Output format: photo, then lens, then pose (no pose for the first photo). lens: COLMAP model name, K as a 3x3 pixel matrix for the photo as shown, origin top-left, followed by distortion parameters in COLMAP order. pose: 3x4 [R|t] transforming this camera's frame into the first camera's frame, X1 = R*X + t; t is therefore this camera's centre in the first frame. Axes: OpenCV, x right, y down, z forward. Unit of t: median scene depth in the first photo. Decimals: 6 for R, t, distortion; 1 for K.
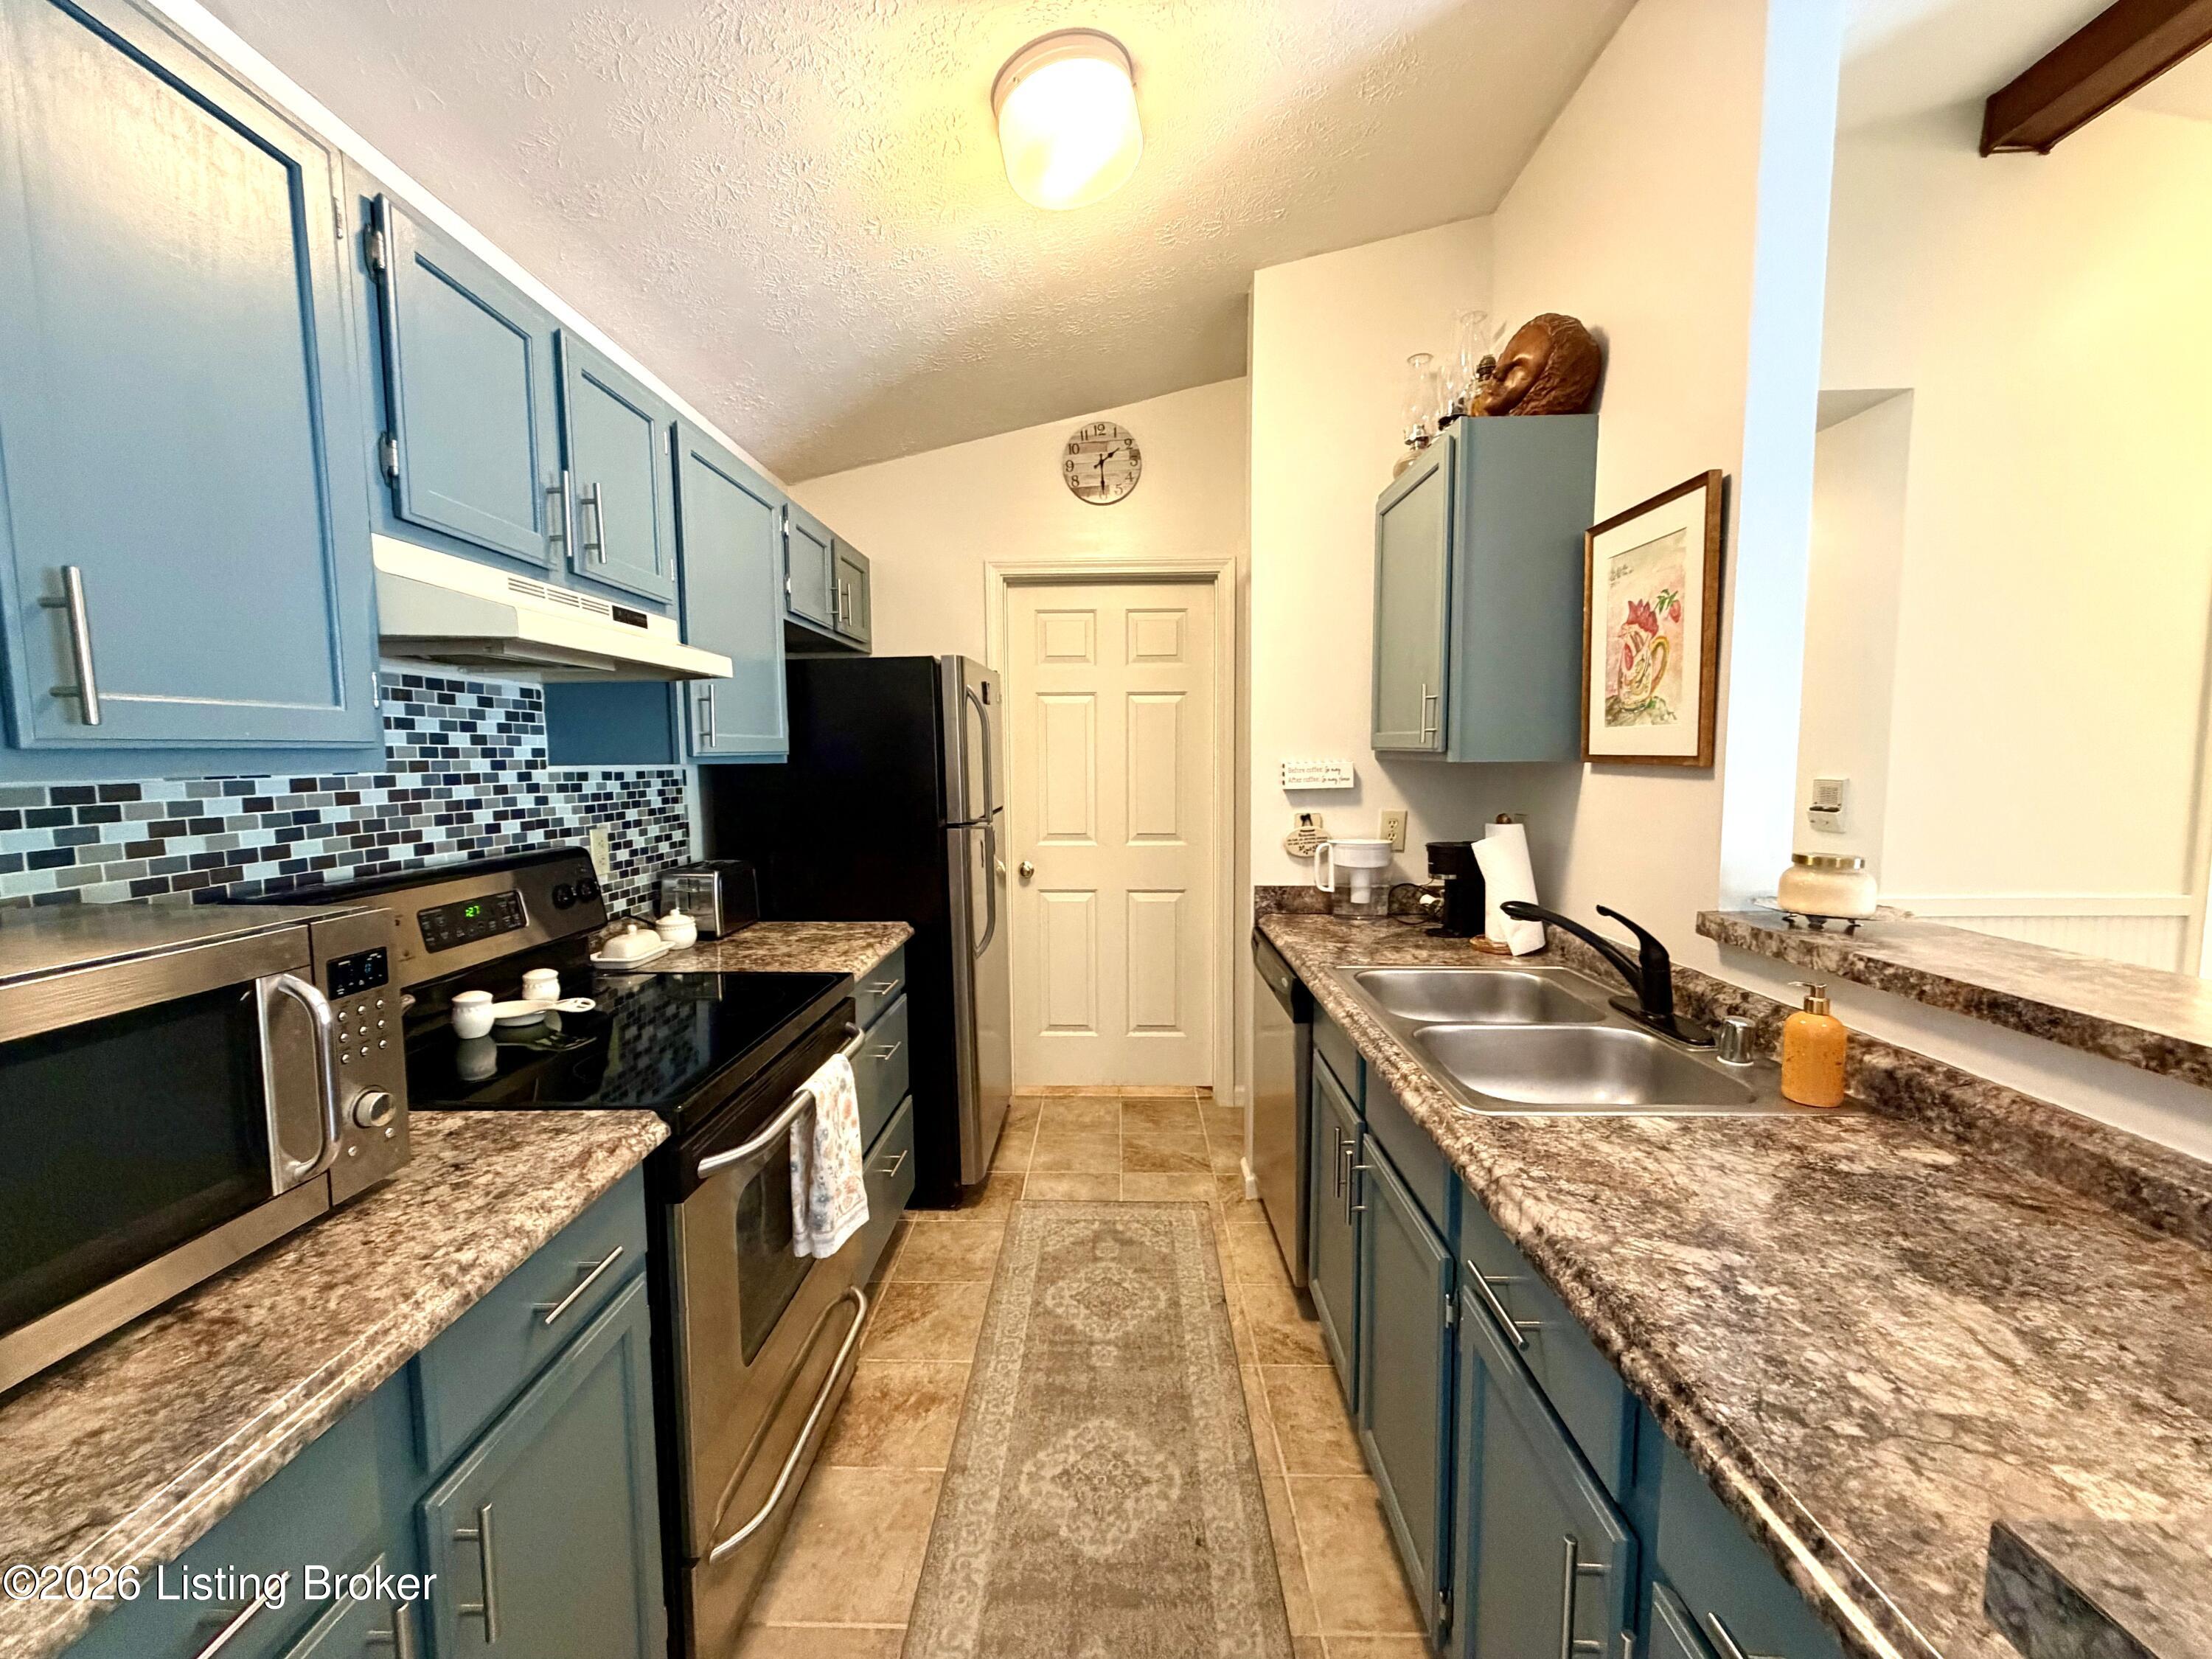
lens RADIAL K [[880.4, 0, 1097.3], [0, 880.4, 829.6], [0, 0, 1]] dist [0.001183, 0.000375]
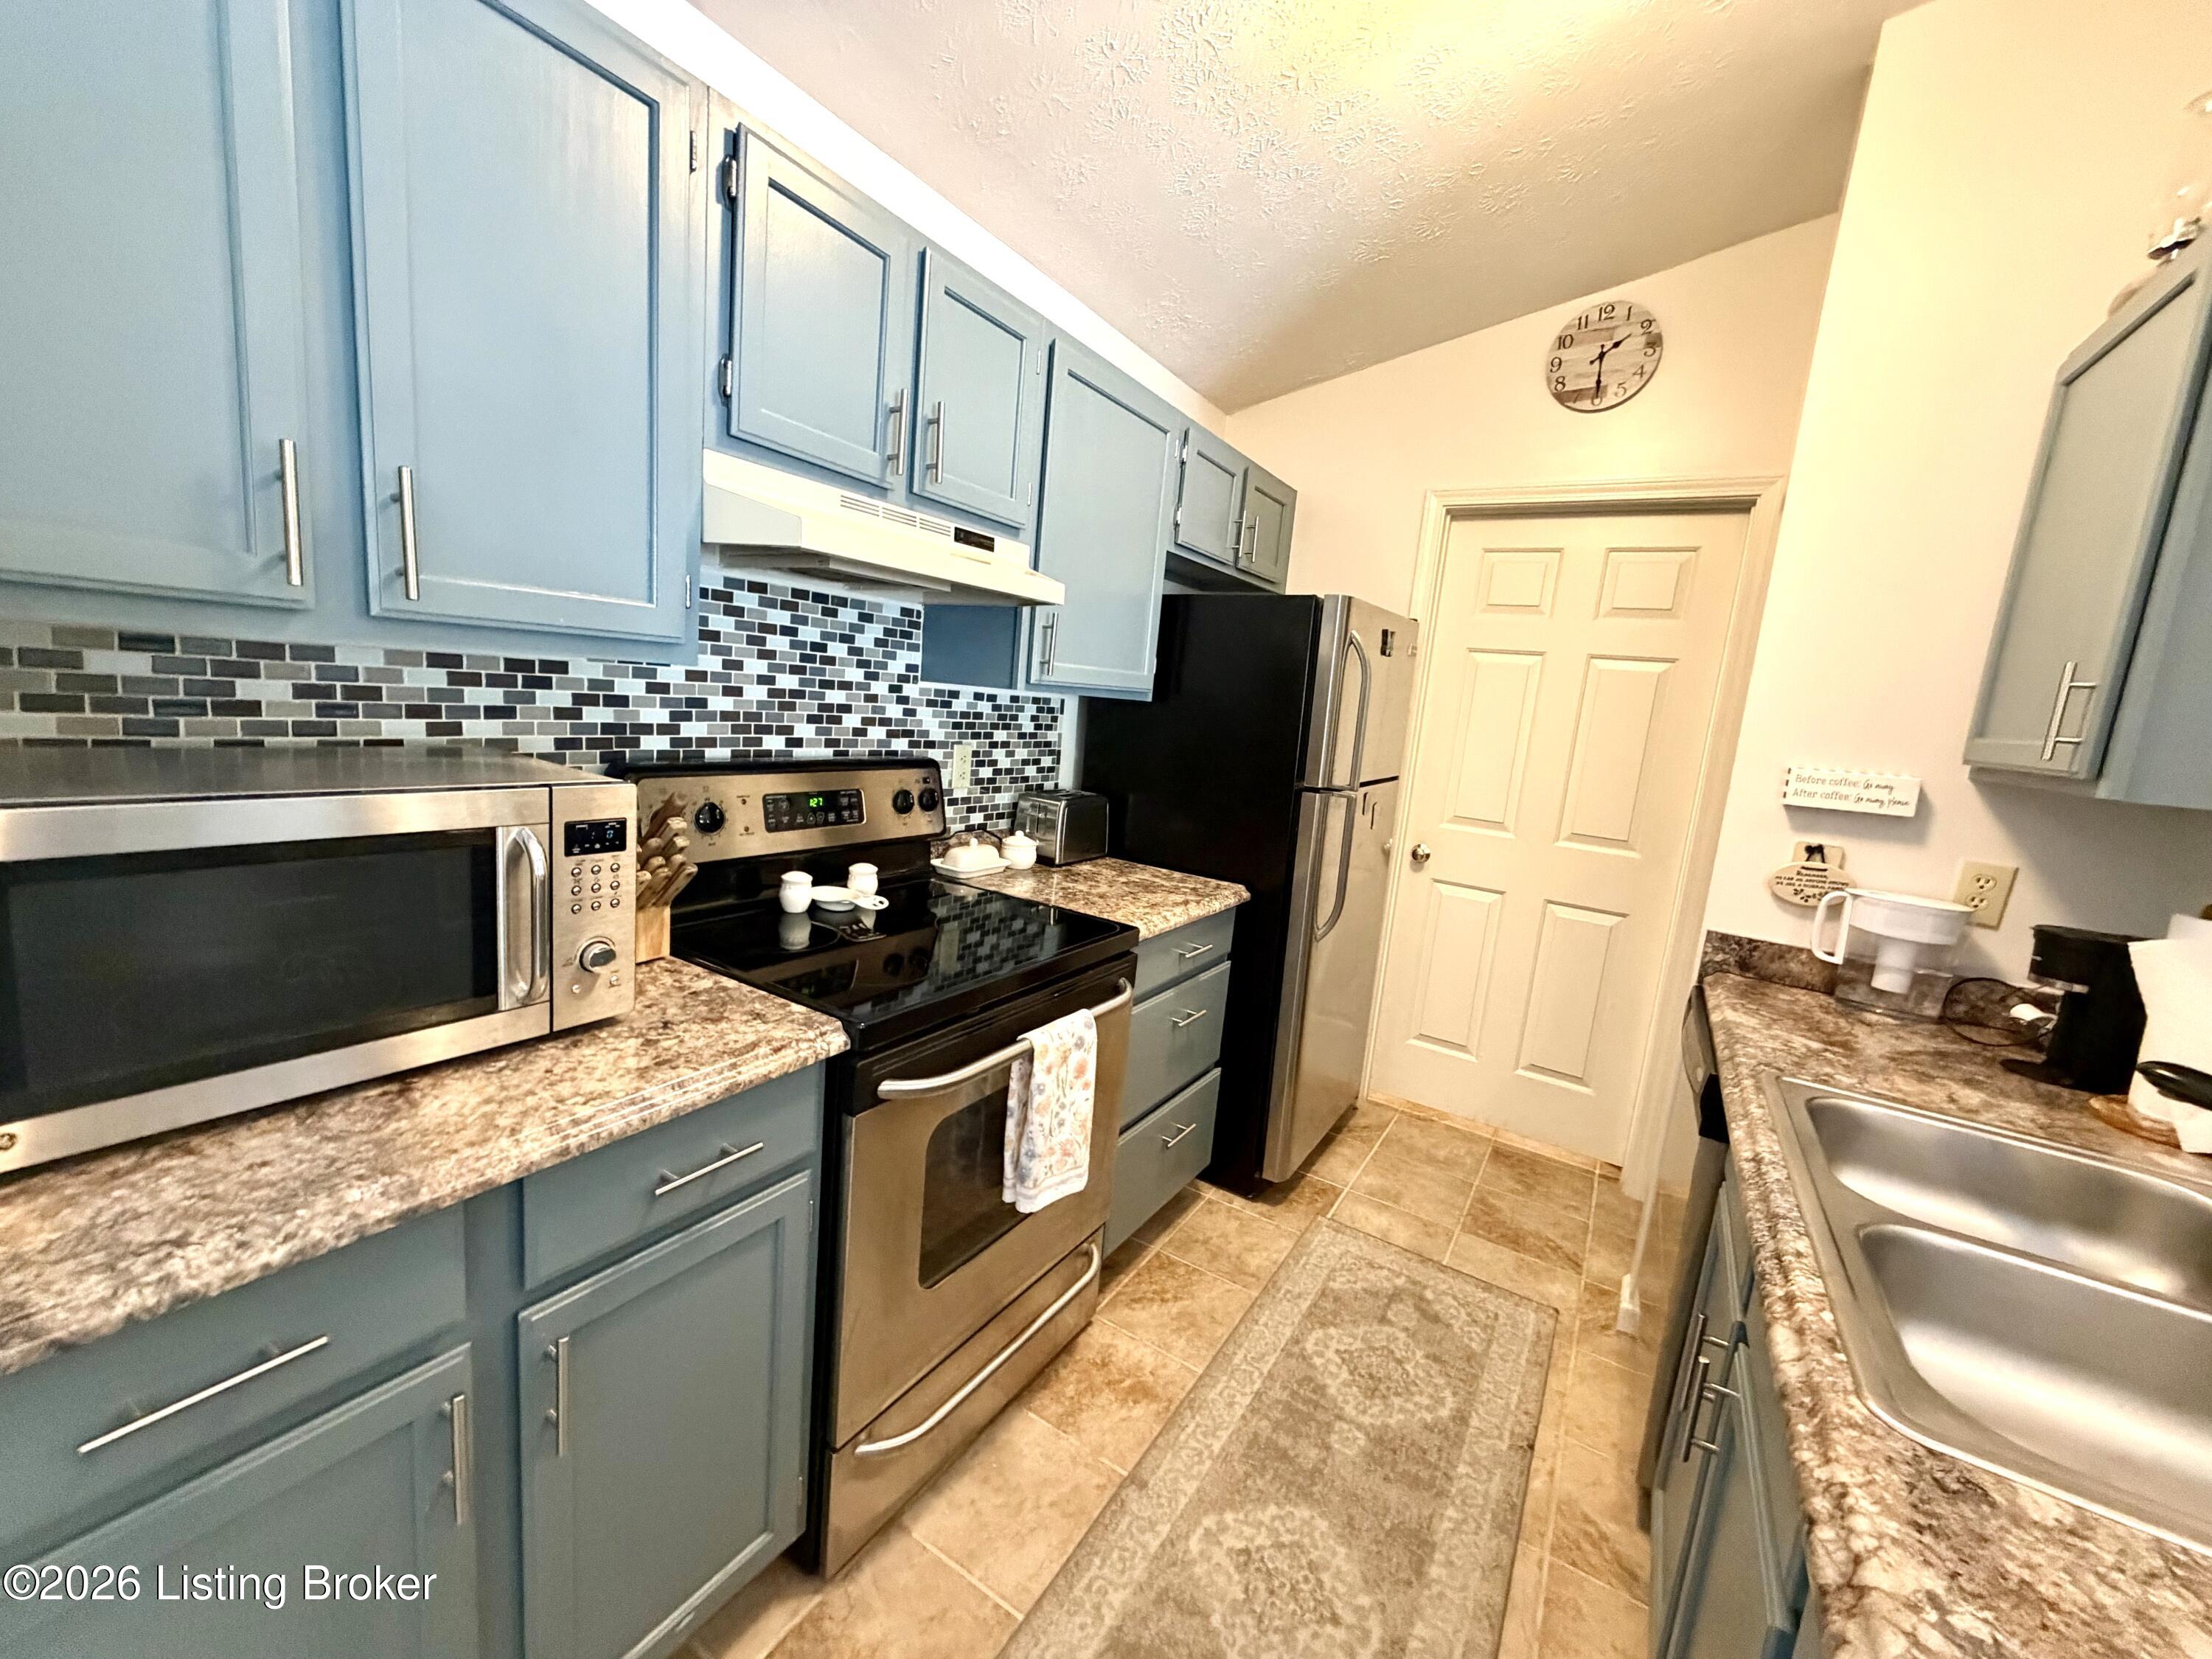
lens RADIAL K [[880.4, 0, 1098.4], [0, 880.4, 829.4], [0, 0, 1]] dist [0.001183, 0.000375]
pose [[0.854247, 0.162935, -0.493673, 0.133786], [-0.137609, 0.986613, 0.087512, -0.017414], [0.501323, -0.006823, 0.865233, 0.170532]]
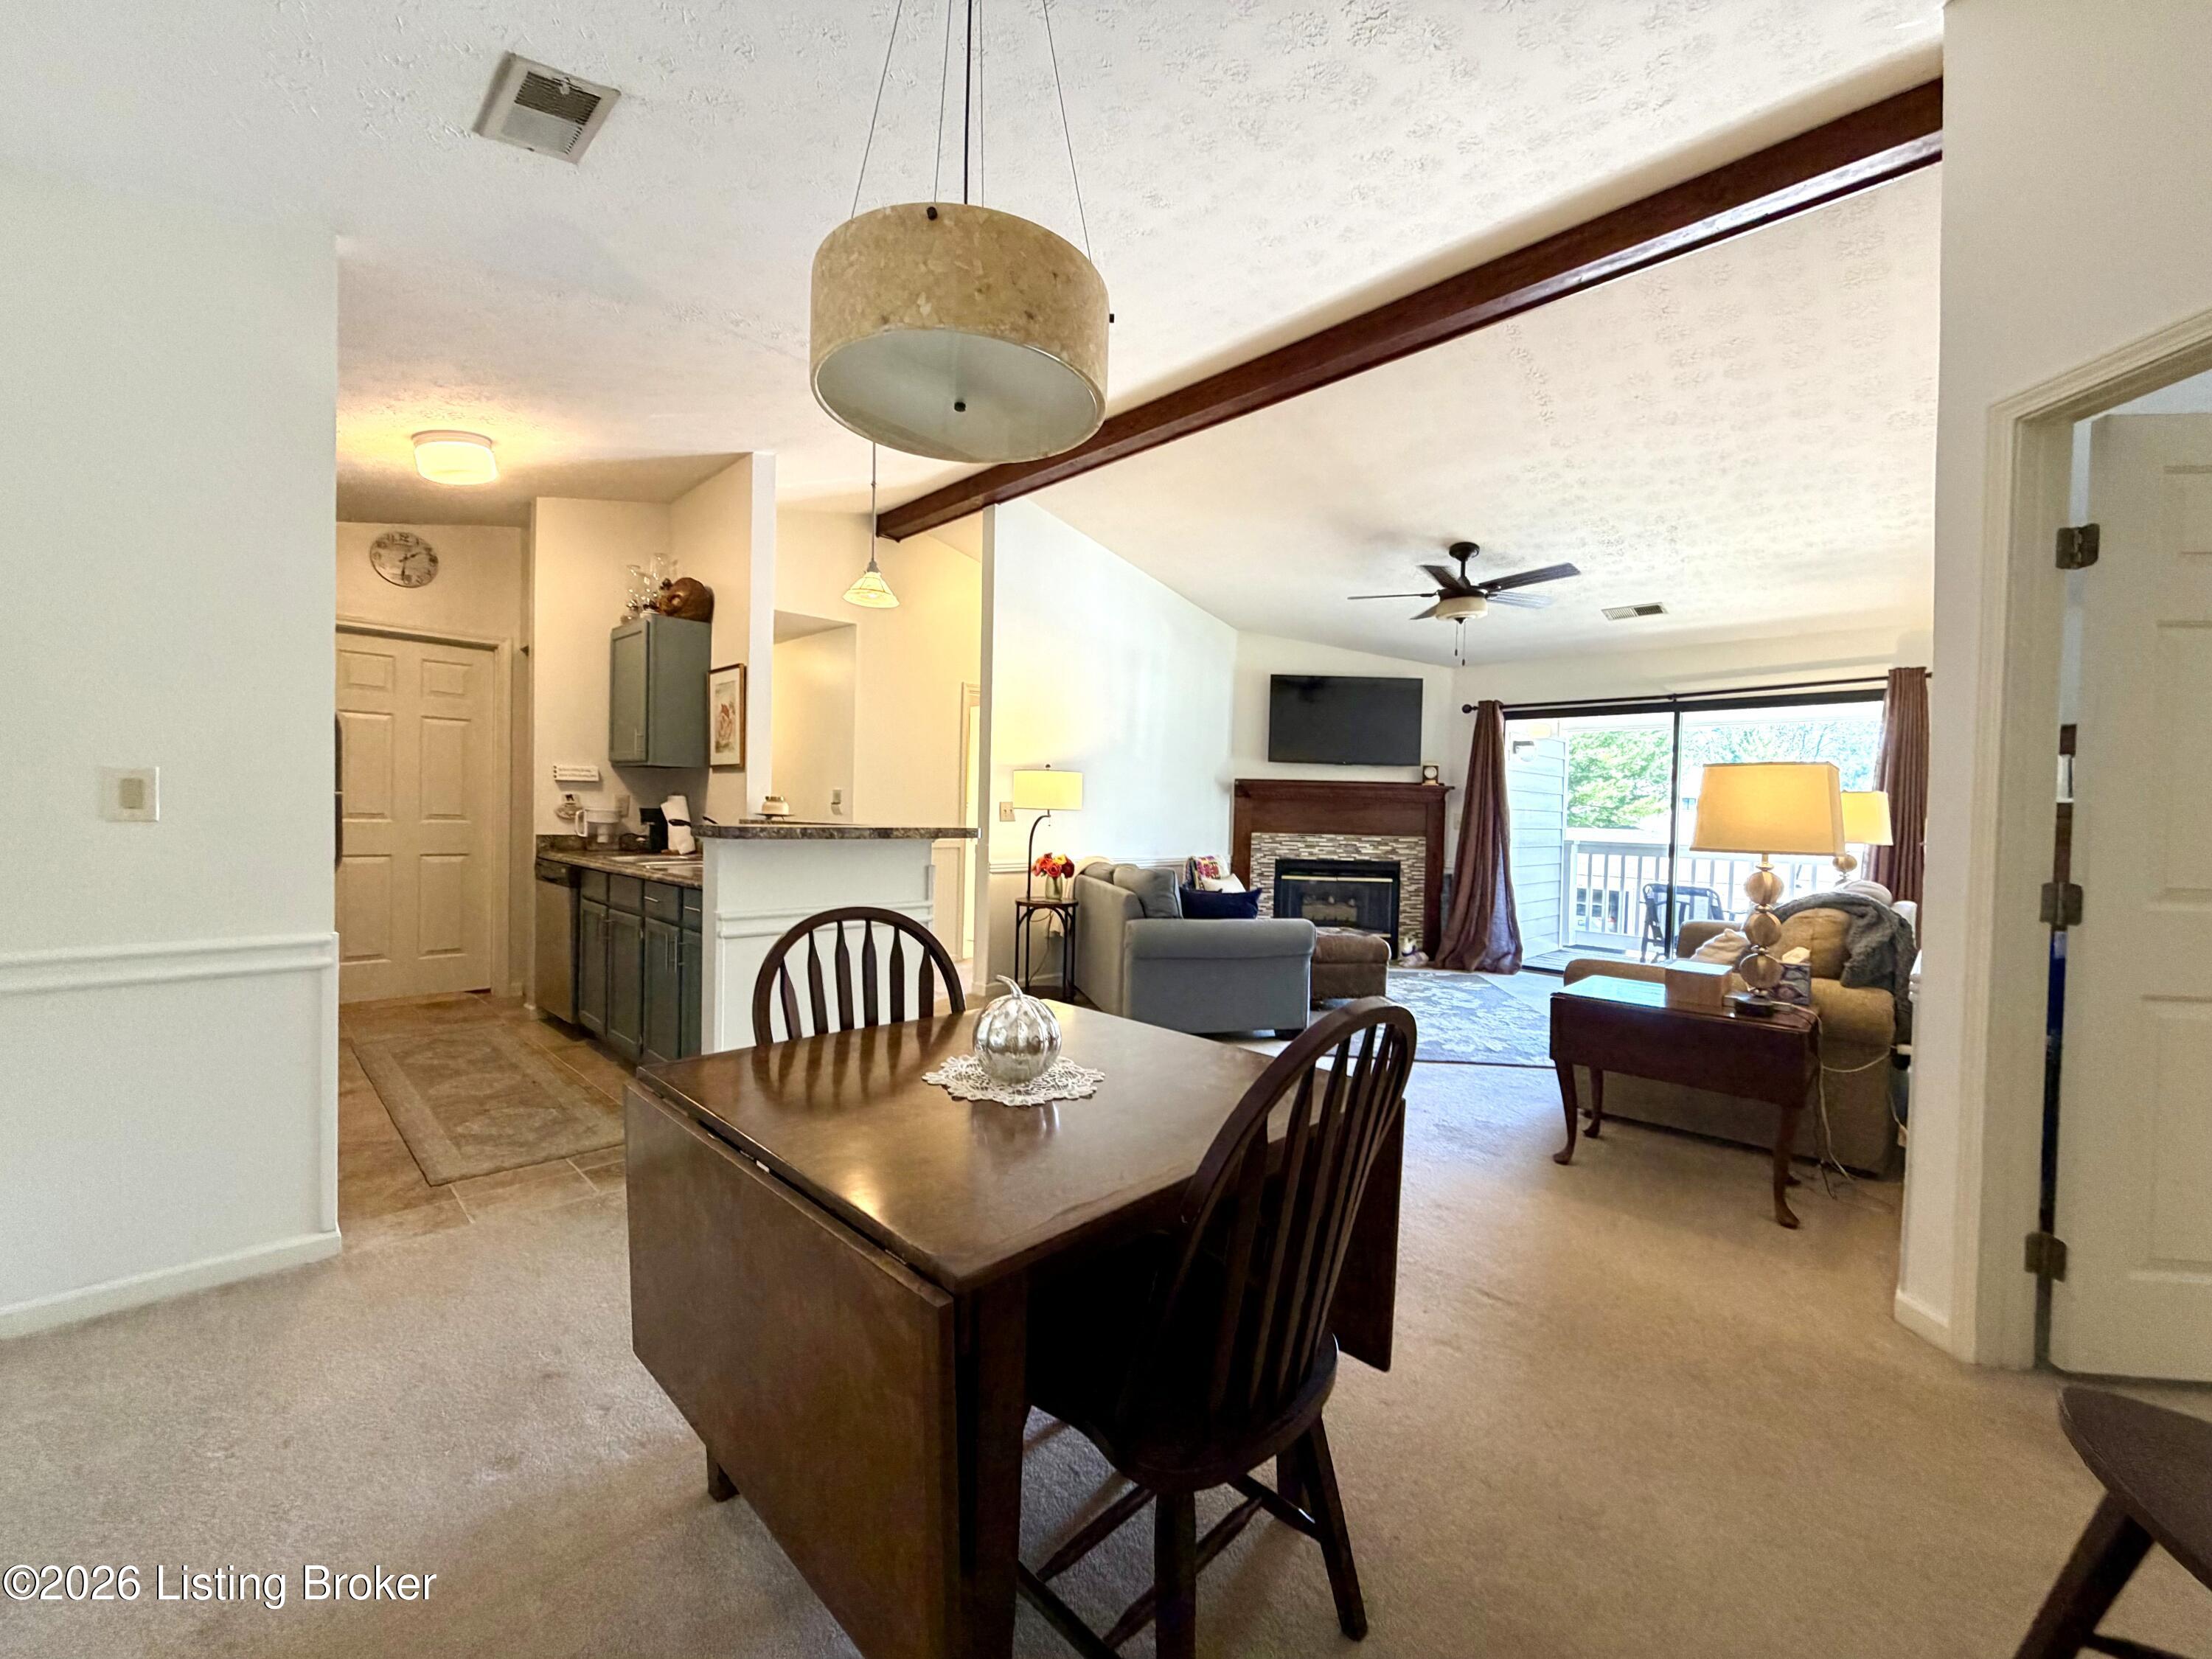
lens RADIAL K [[880.4, 0, 1097.9], [0, 880.4, 827.1], [0, 0, 1]] dist [0.001183, 0.000375]
pose [[0.684961, 0.010302, 0.728507, -0.466980], [0.033721, 0.998380, -0.045824, 0.234380], [-0.727799, 0.055953, 0.683504, -1.416599]]
